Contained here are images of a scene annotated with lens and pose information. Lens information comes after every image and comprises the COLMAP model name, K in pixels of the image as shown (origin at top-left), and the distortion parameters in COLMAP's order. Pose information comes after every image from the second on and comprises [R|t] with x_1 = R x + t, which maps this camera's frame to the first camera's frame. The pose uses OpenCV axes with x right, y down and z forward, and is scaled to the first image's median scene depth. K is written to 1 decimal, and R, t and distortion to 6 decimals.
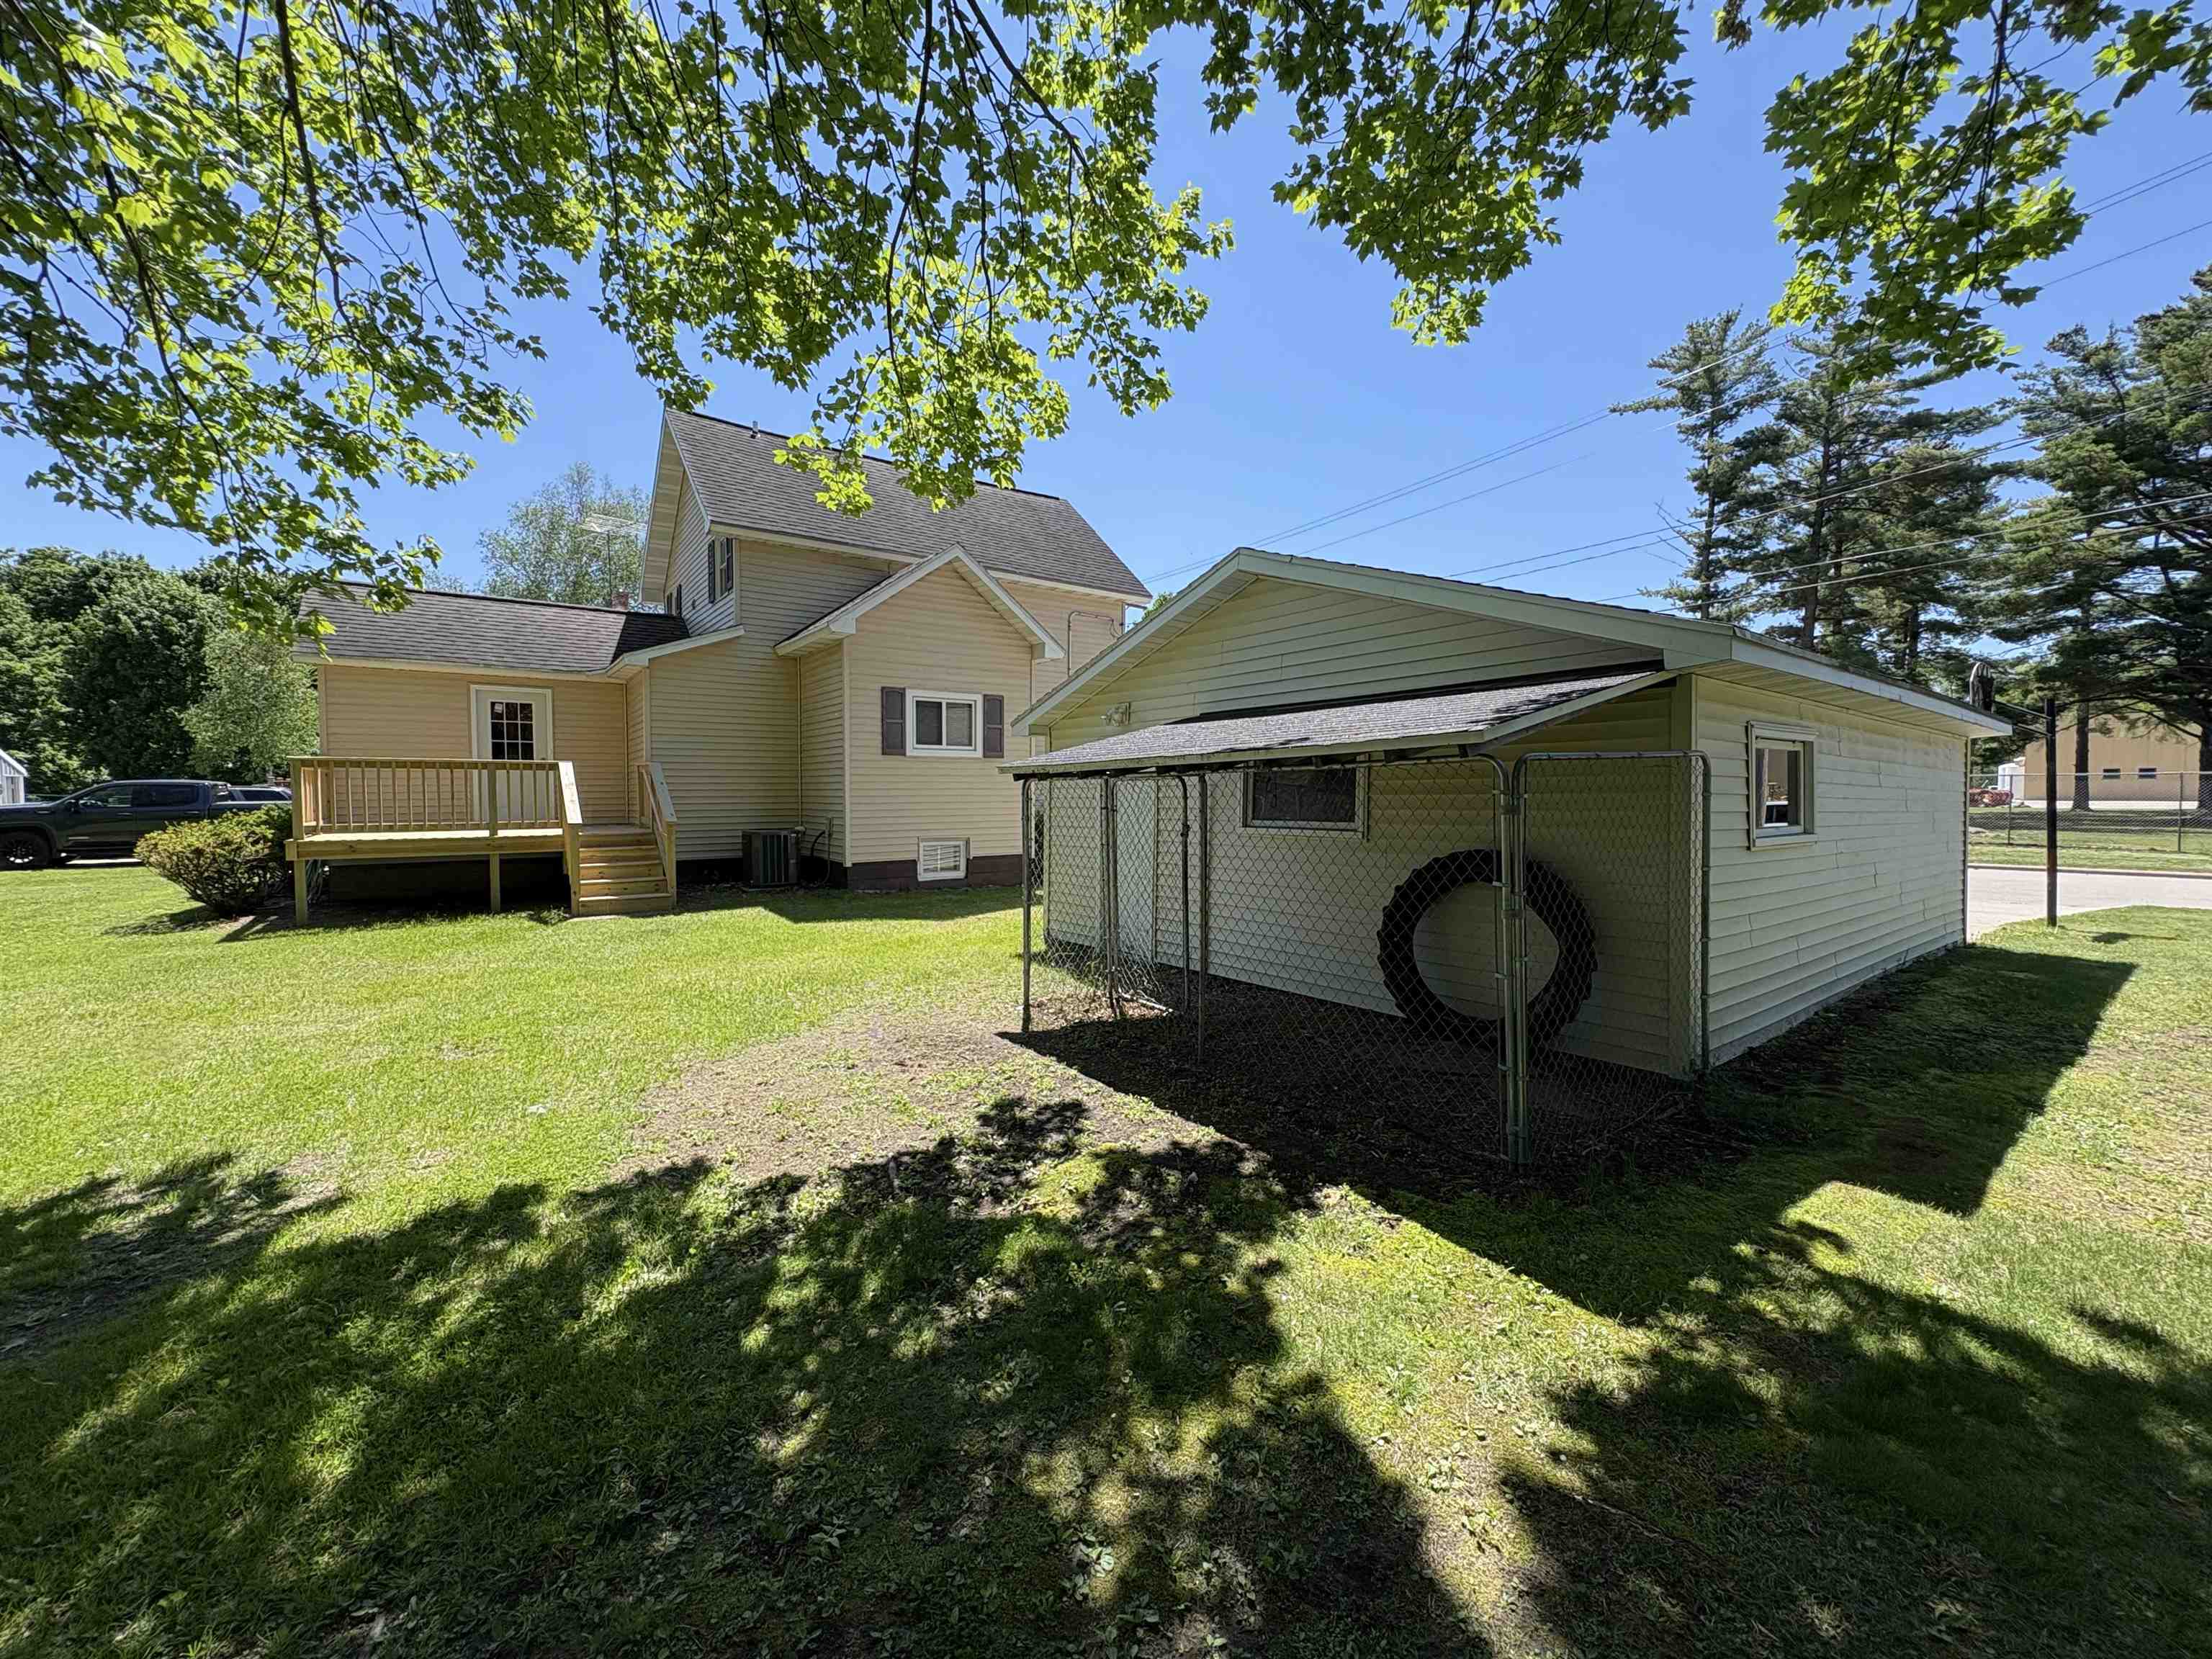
lens RADIAL K [[875.0, 0, 1102.8], [0, 875.0, 823.5], [0, 0, 1]] dist [0.000765, 0.000743]
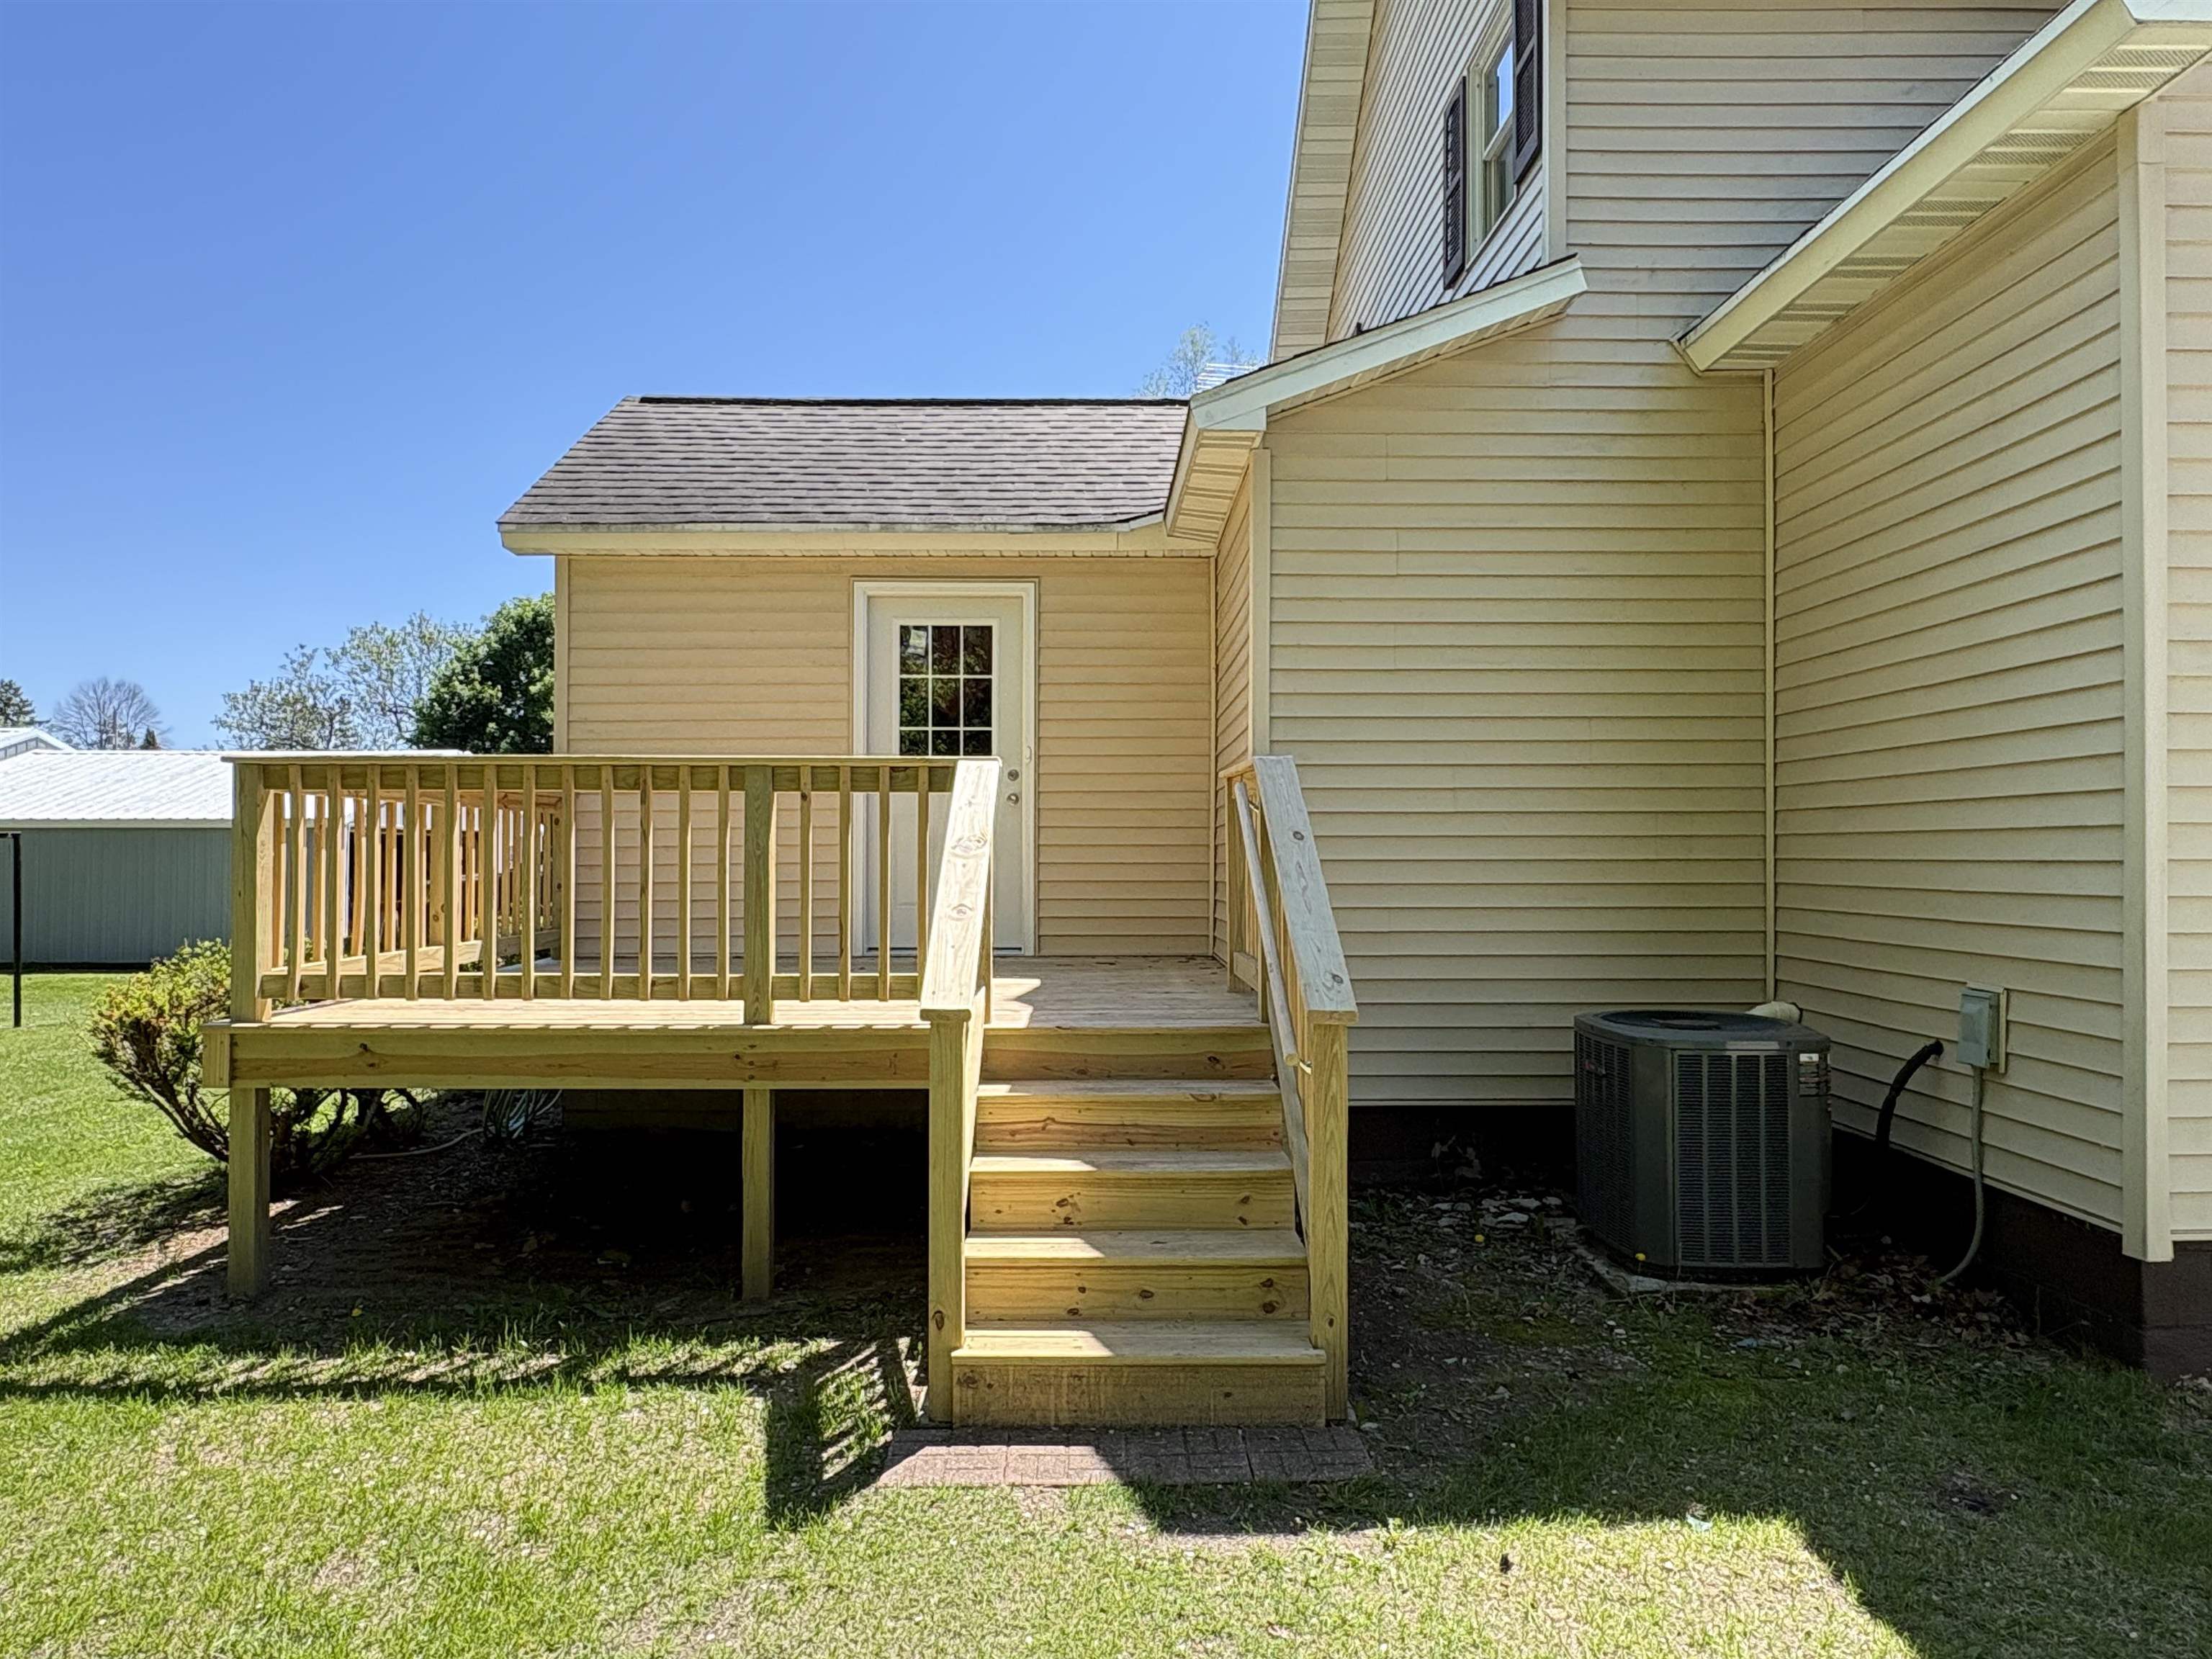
lens RADIAL K [[1376.1, 0, 1093.3], [0, 1376.1, 837.5], [0, 0, 1]] dist [0.002004, -0.001606]
pose [[0.814180, -0.004789, -0.580593, -0.174991], [-0.024510, 0.998791, -0.042611, -0.014722], [0.580095, 0.048923, 0.813078, 0.349267]]
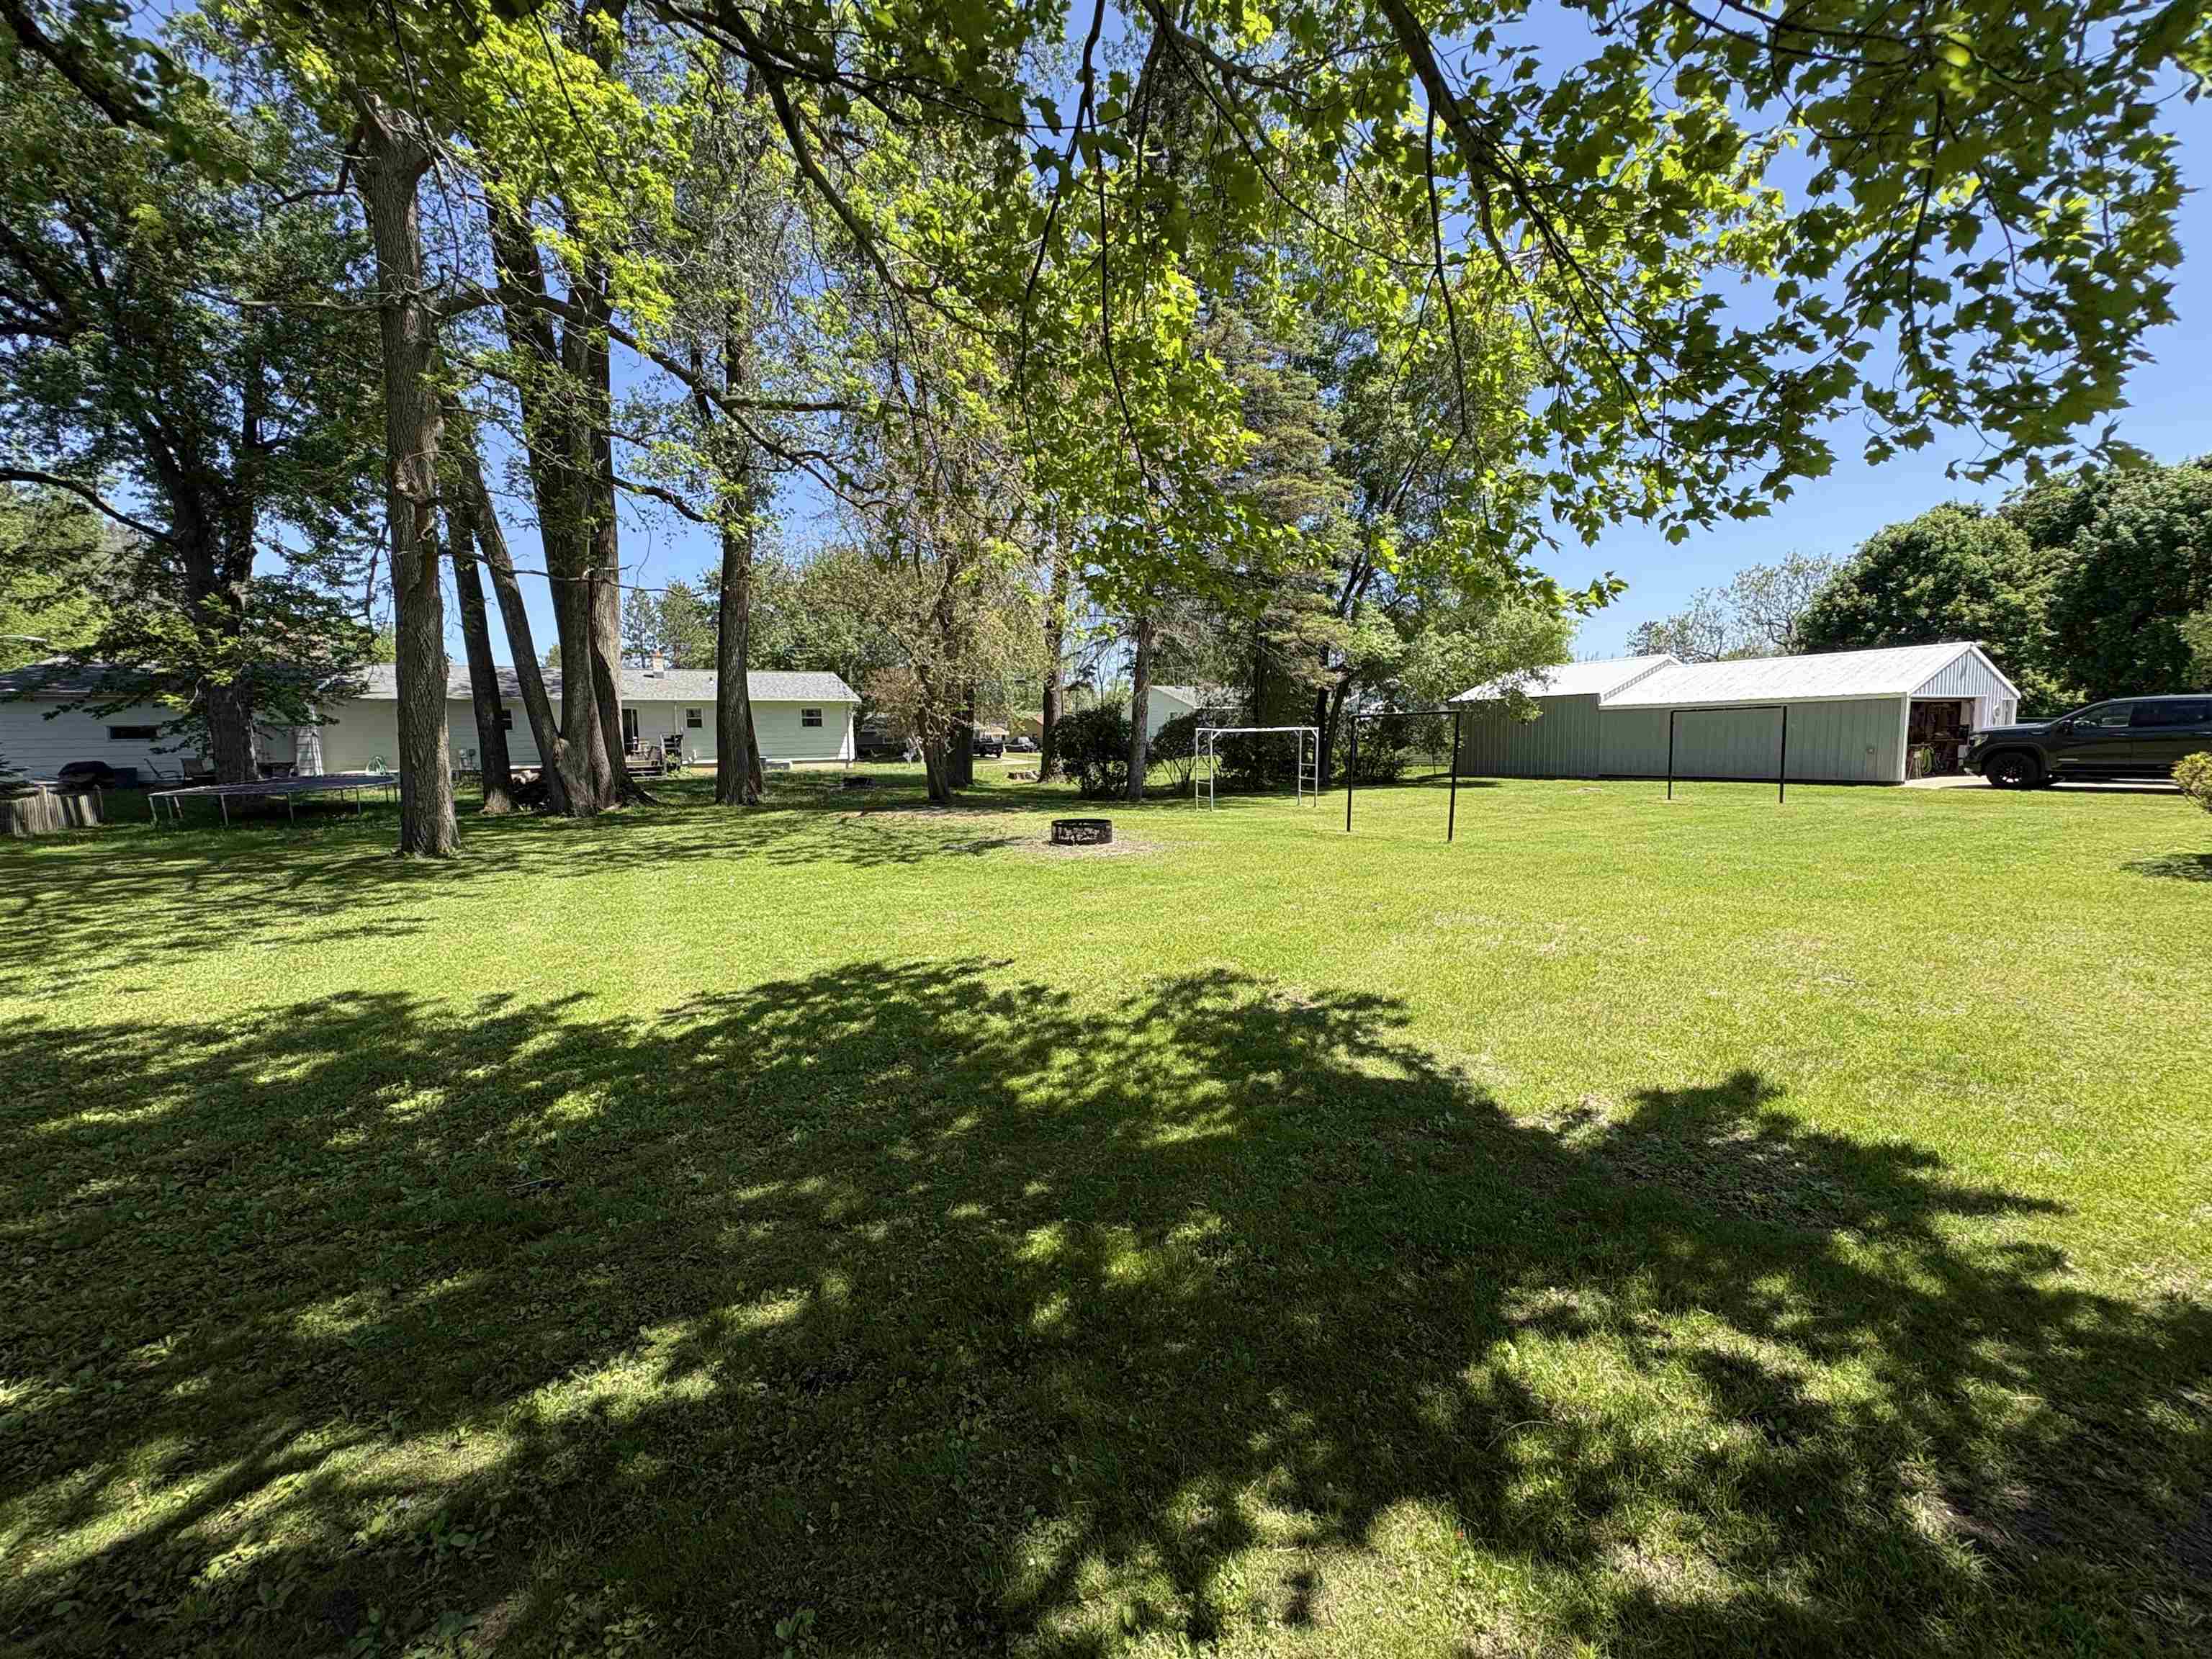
lens RADIAL K [[875.0, 0, 1102.8], [0, 875.0, 823.5], [0, 0, 1]] dist [0.000765, 0.000743]
pose [[-0.106747, 0.101113, -0.989132, -0.078599], [-0.016508, 0.994498, 0.103443, 0.003627], [0.994149, 0.027371, -0.104490, 0.040145]]
